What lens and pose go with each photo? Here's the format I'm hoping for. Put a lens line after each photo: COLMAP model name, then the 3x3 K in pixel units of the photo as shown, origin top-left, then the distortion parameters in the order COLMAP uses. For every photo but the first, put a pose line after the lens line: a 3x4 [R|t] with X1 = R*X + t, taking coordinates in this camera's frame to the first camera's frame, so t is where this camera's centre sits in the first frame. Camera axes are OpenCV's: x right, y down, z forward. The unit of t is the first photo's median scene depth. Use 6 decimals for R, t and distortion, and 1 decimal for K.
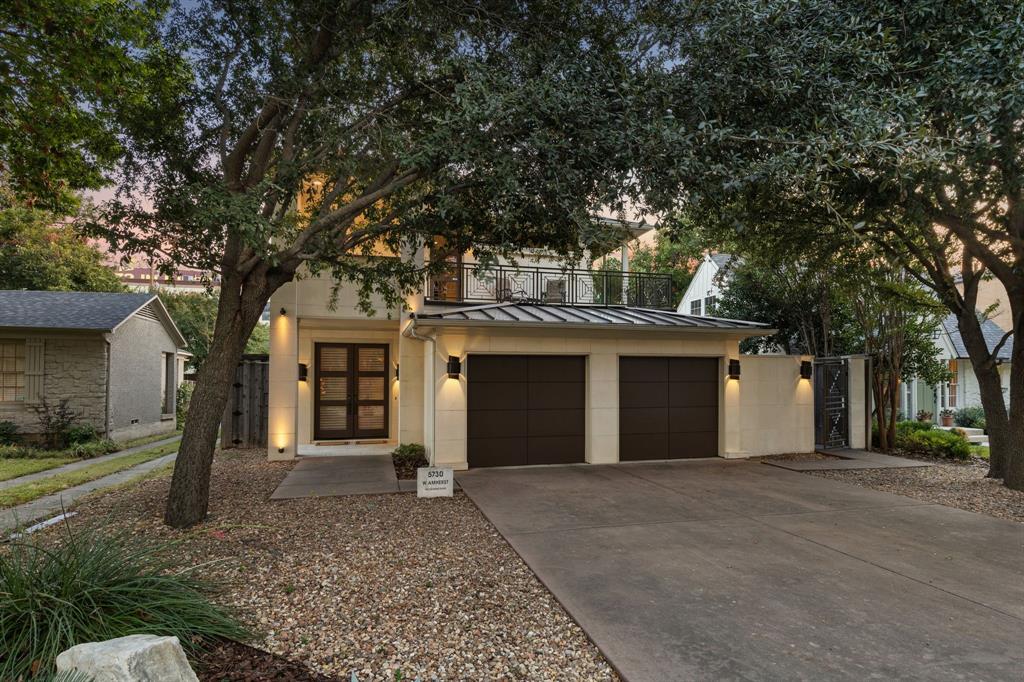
lens RADIAL K [[461.1, 0, 514.1], [0, 461.1, 334.2], [0, 0, 1]] dist [0.000404, -0.000425]
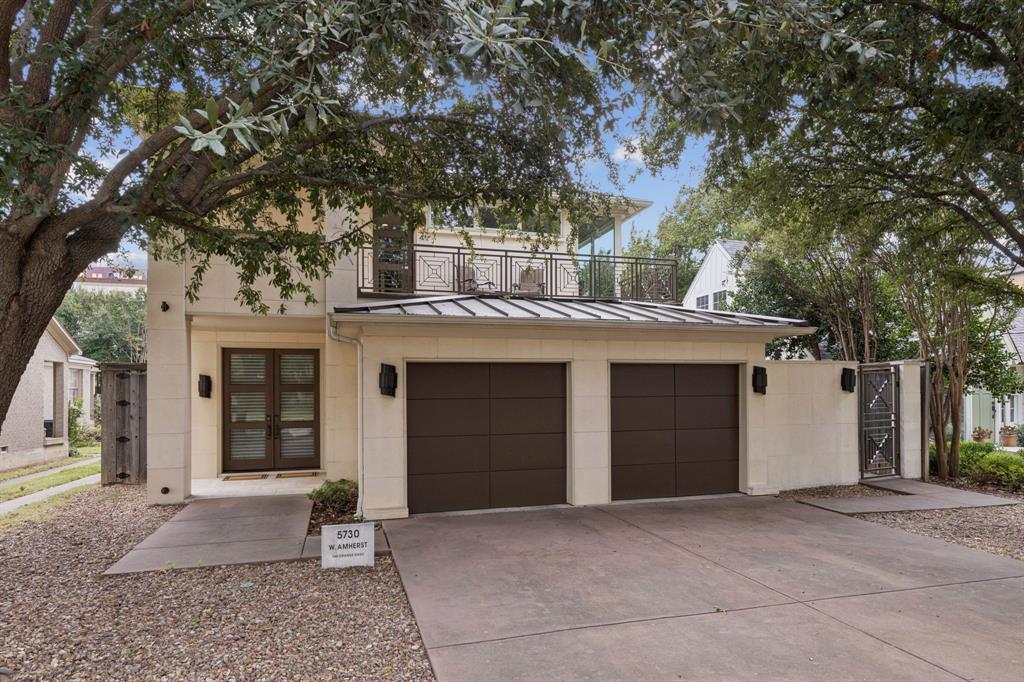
lens RADIAL K [[482.5, 0, 512.0], [0, 482.5, 341.0], [0, 0, 1]] dist [0.001351, 0.000147]
pose [[0.999813, -0.004524, 0.018798, 0.047568], [0.004522, 0.999990, 0.000172, 0.009465], [-0.018799, -0.000087, 0.999823, 0.196418]]
